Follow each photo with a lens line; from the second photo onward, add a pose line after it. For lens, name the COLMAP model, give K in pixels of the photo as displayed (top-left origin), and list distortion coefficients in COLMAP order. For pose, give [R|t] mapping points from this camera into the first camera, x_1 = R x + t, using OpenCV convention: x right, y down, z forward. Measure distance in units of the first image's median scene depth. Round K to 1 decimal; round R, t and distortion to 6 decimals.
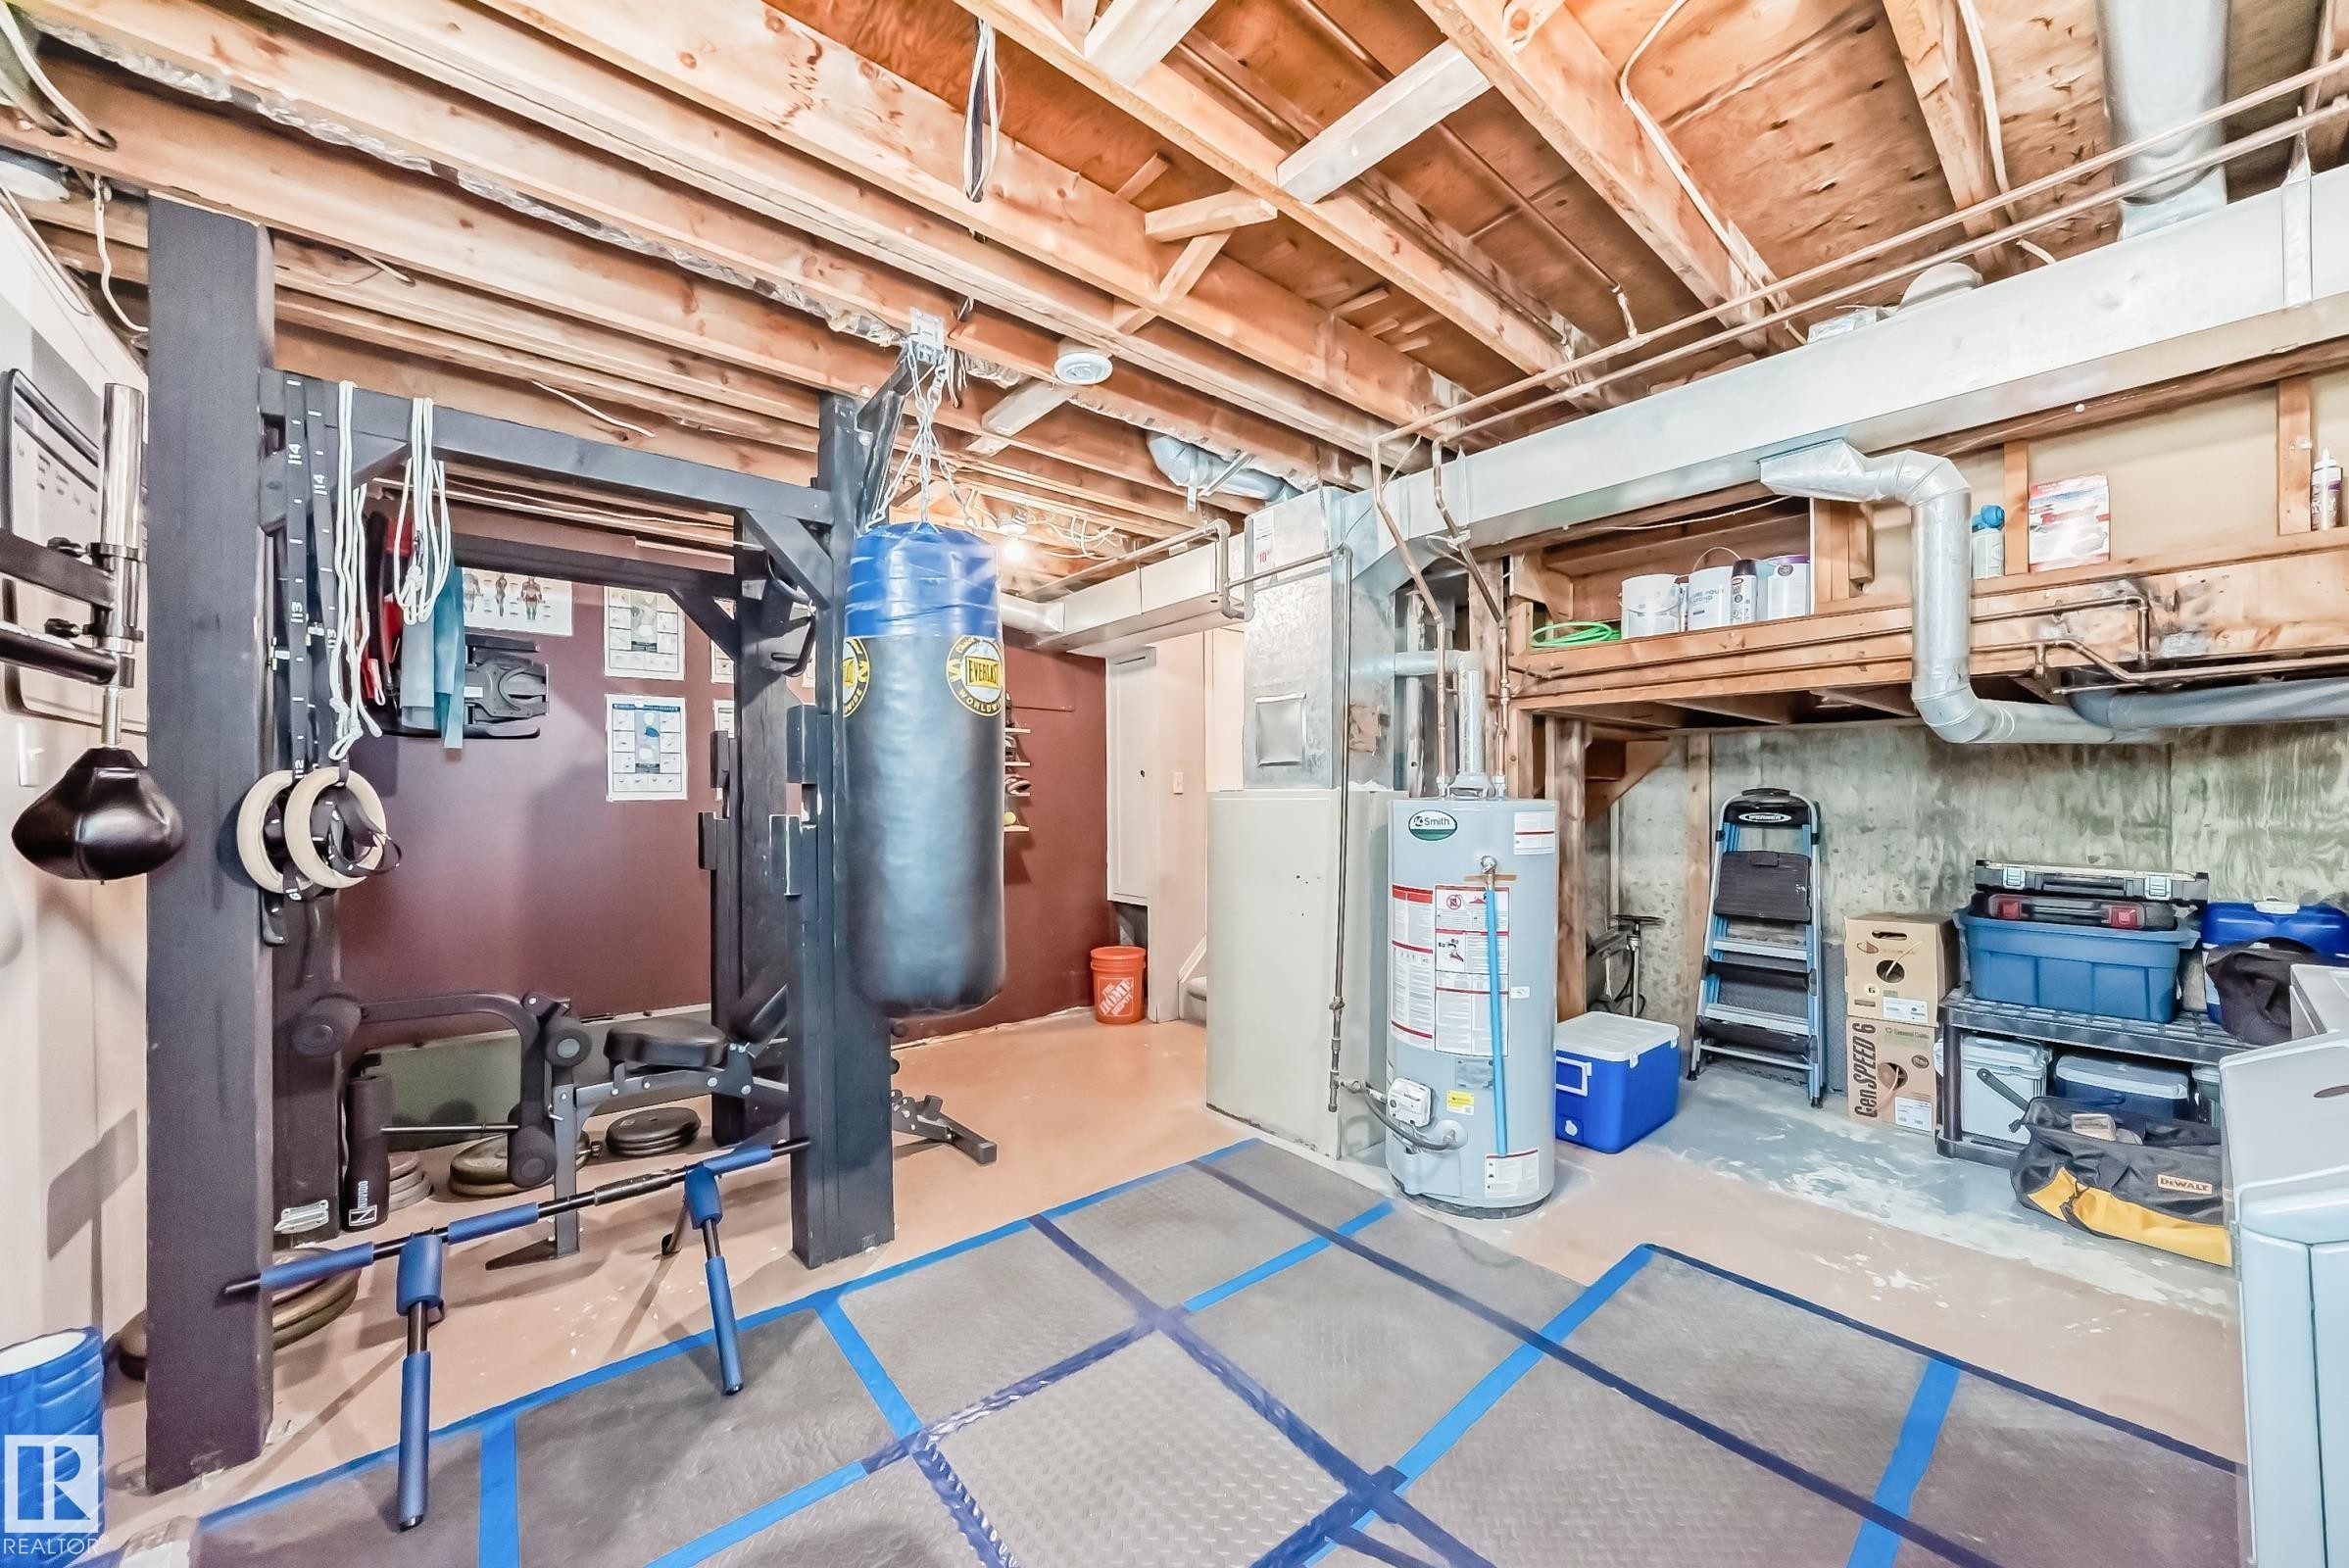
lens RADIAL K [[825.7, 0, 1176.9], [0, 825.7, 797.2], [0, 0, 1]] dist [-0.015924, 0.003138]
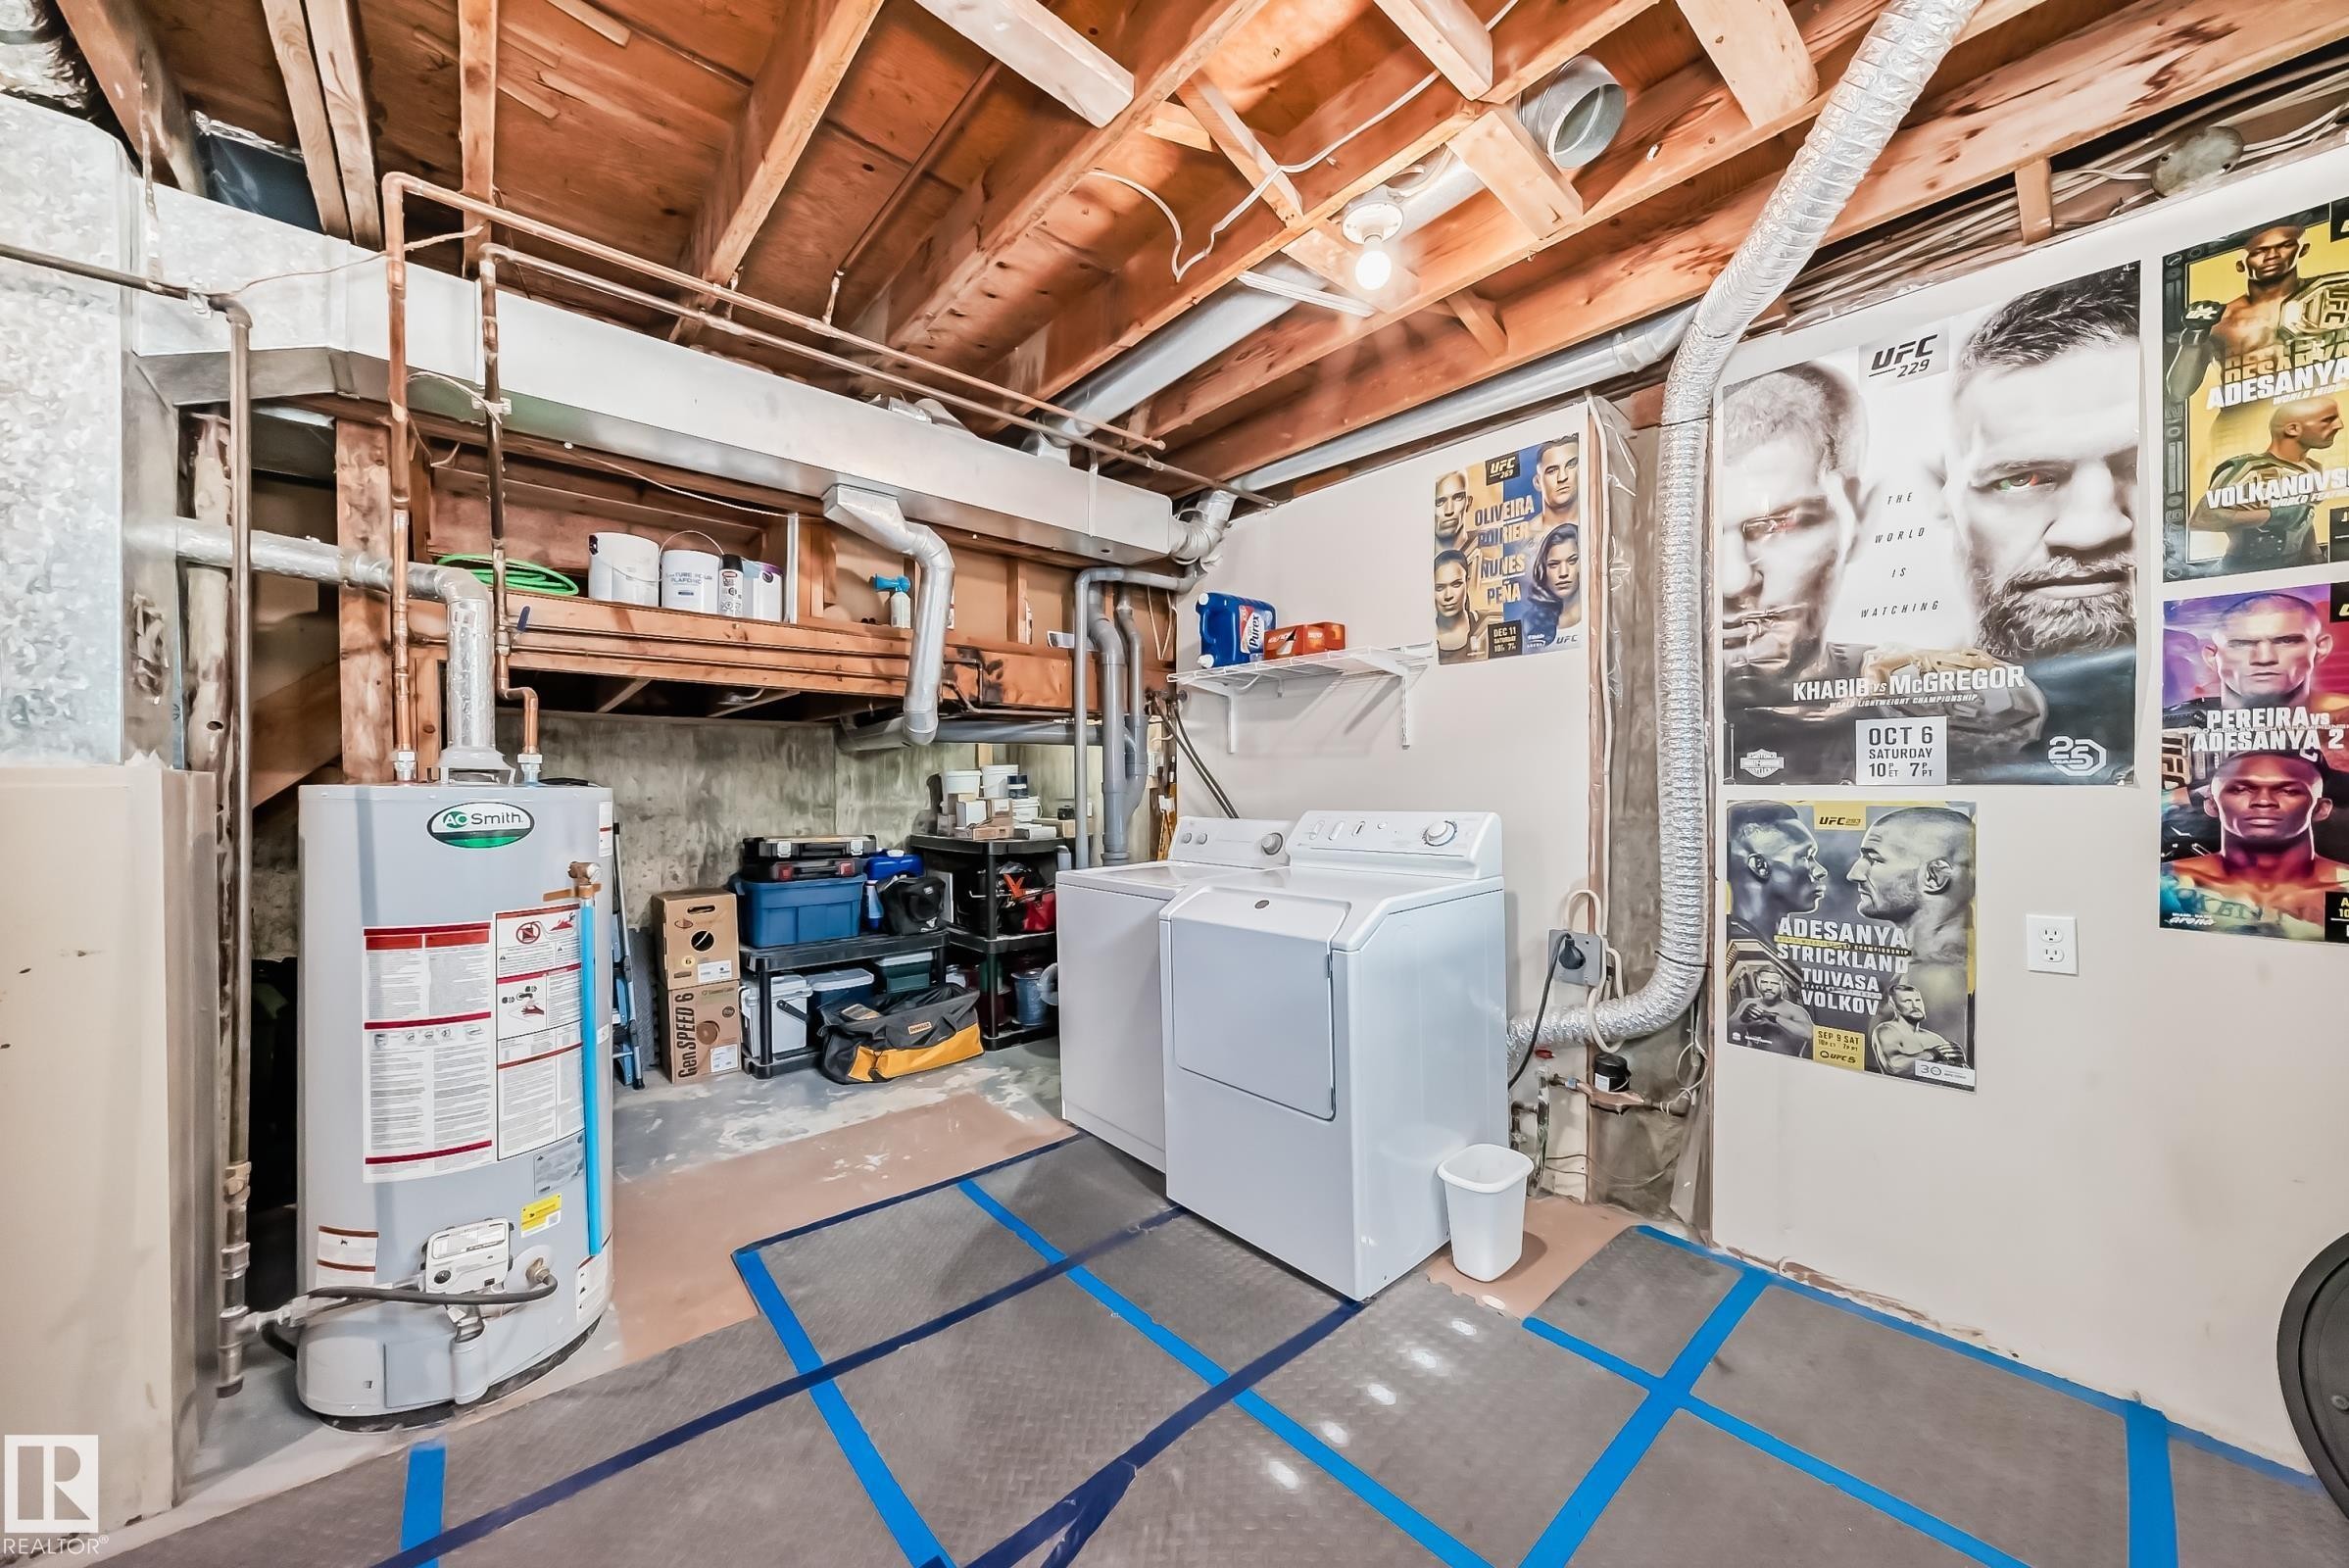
lens RADIAL K [[825.7, 0, 1186.5], [0, 825.7, 791.8], [0, 0, 1]] dist [-0.015924, 0.003138]
pose [[-0.016852, -0.003136, 0.999853, -0.309386], [0.005903, 0.999977, 0.003236, 0.007768], [-0.999841, 0.005957, -0.016833, 0.390247]]
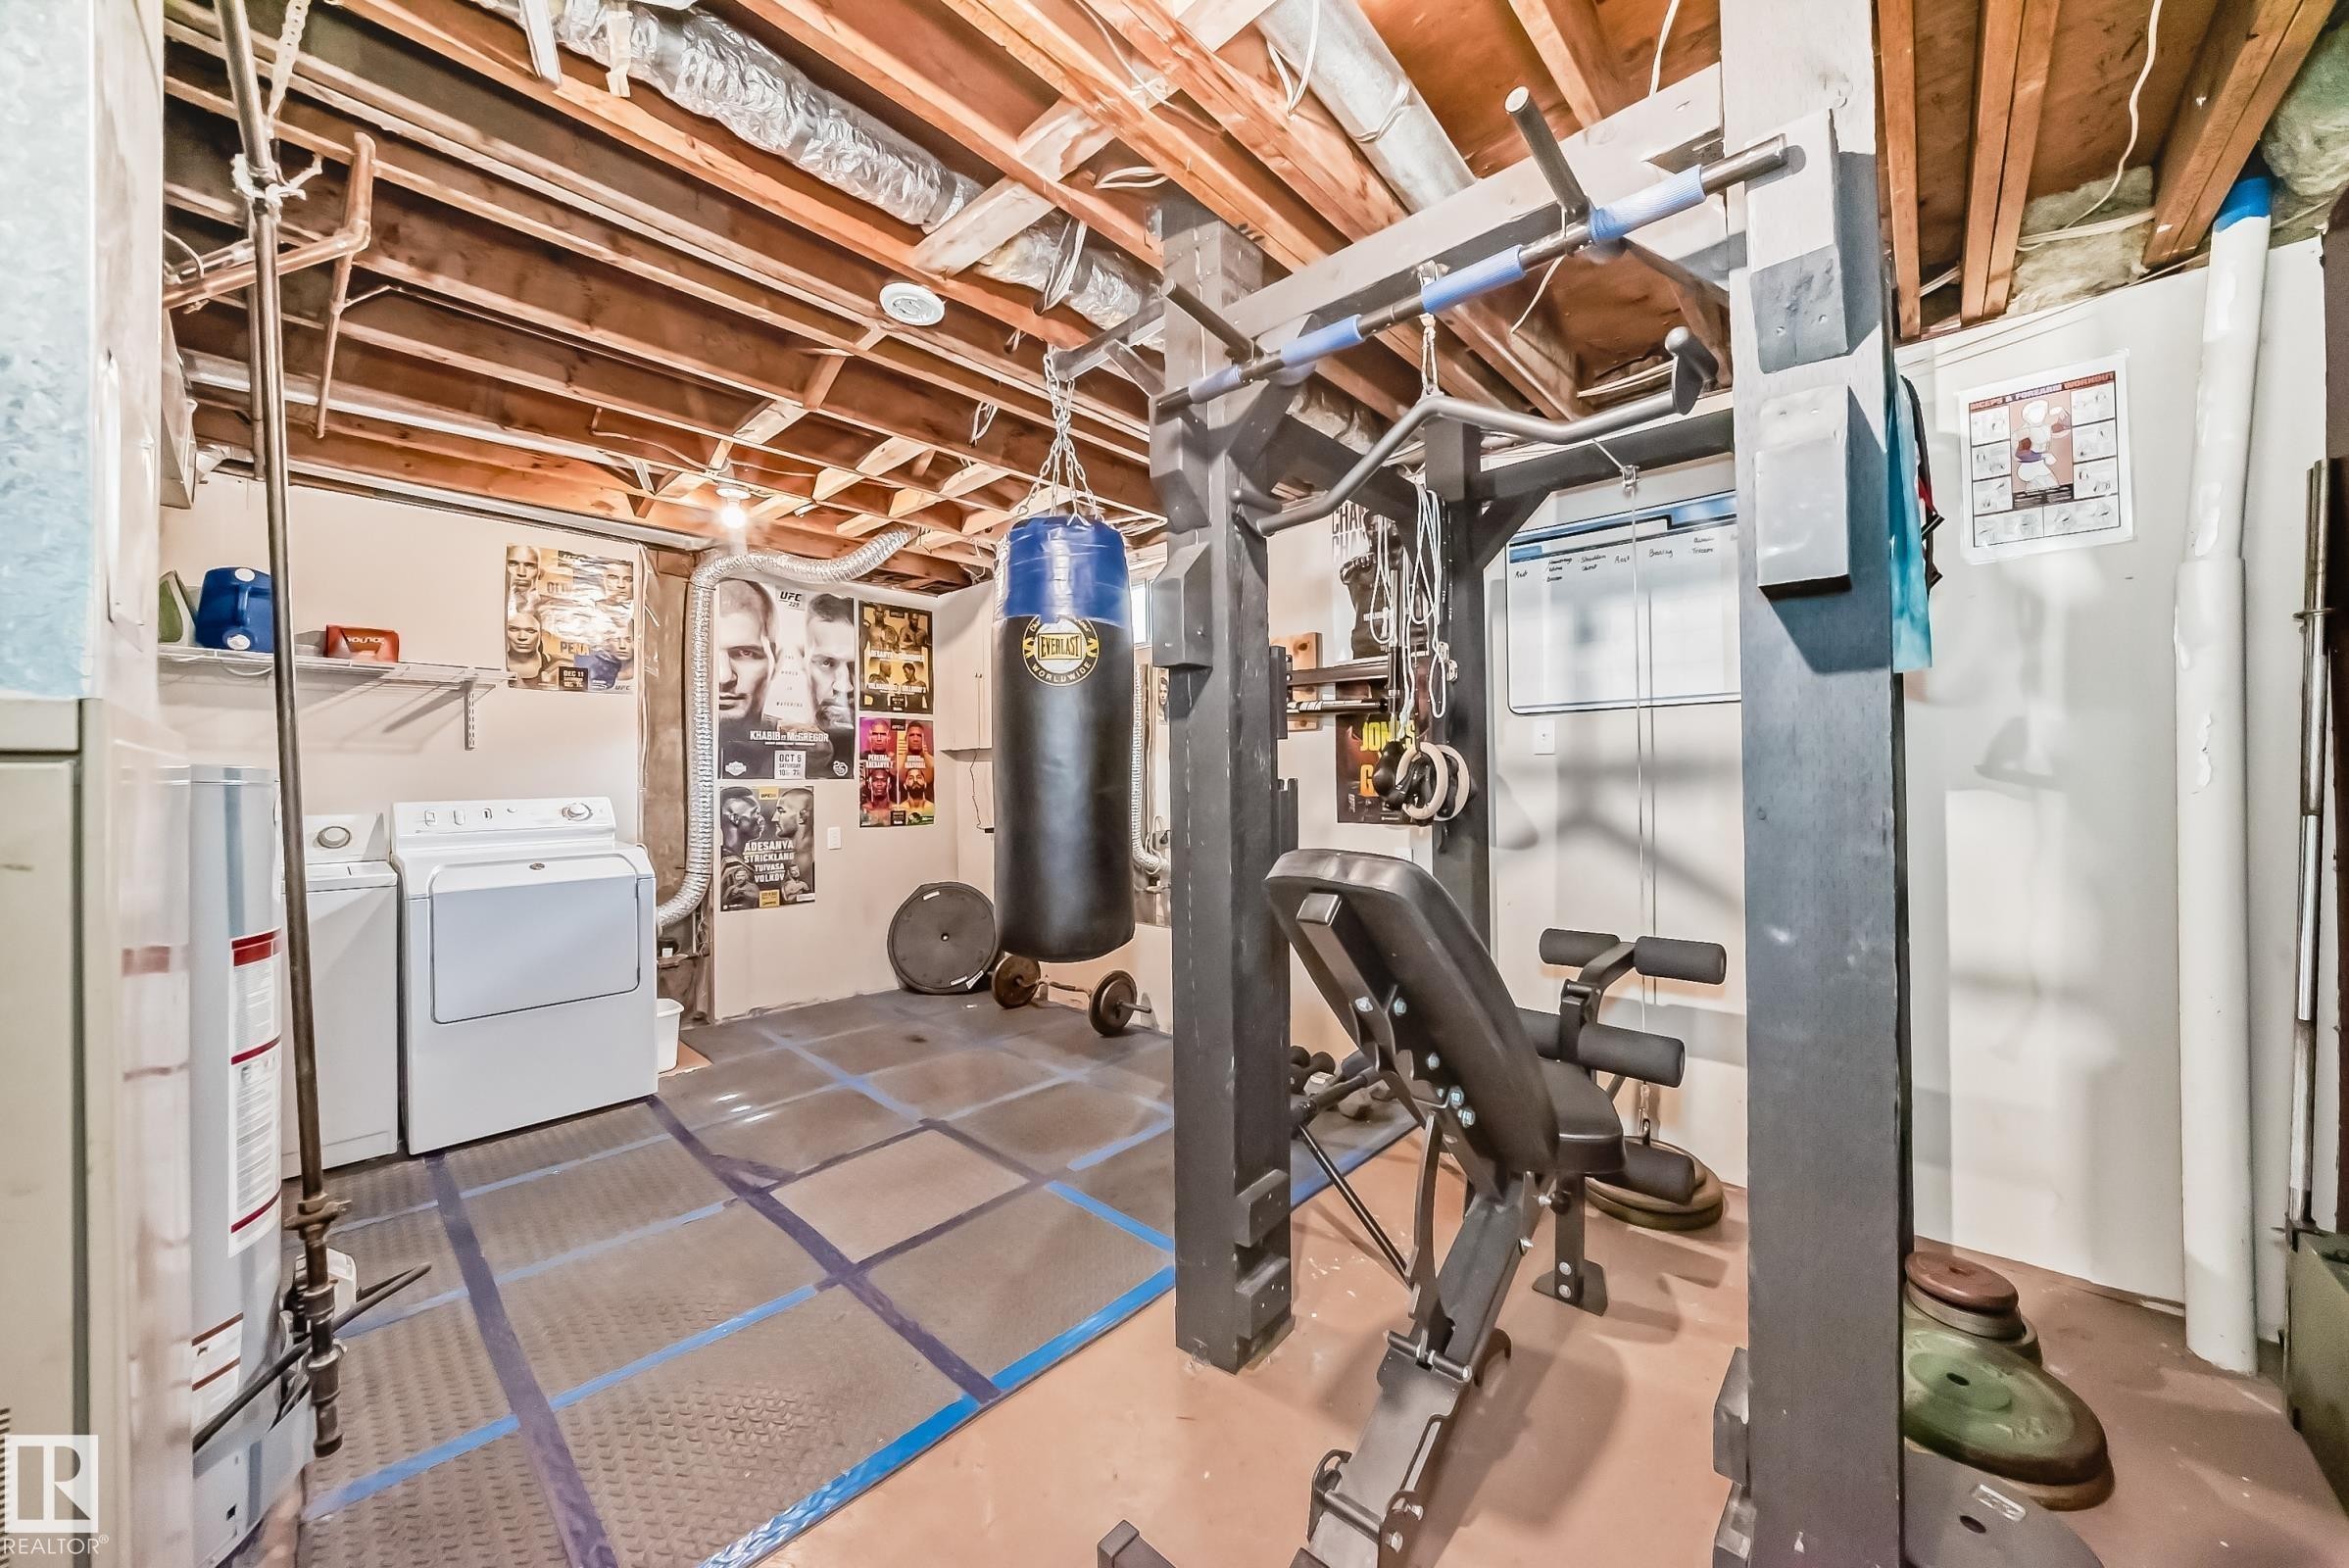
lens RADIAL K [[825.7, 0, 1184.4], [0, 825.7, 779.4], [0, 0, 1]] dist [-0.015924, 0.003138]
pose [[-0.992645, 0.015254, -0.120097, -0.215675], [0.015312, 0.999883, 0.000445, 0.018996], [0.120089, -0.001397, -0.992762, 1.425380]]
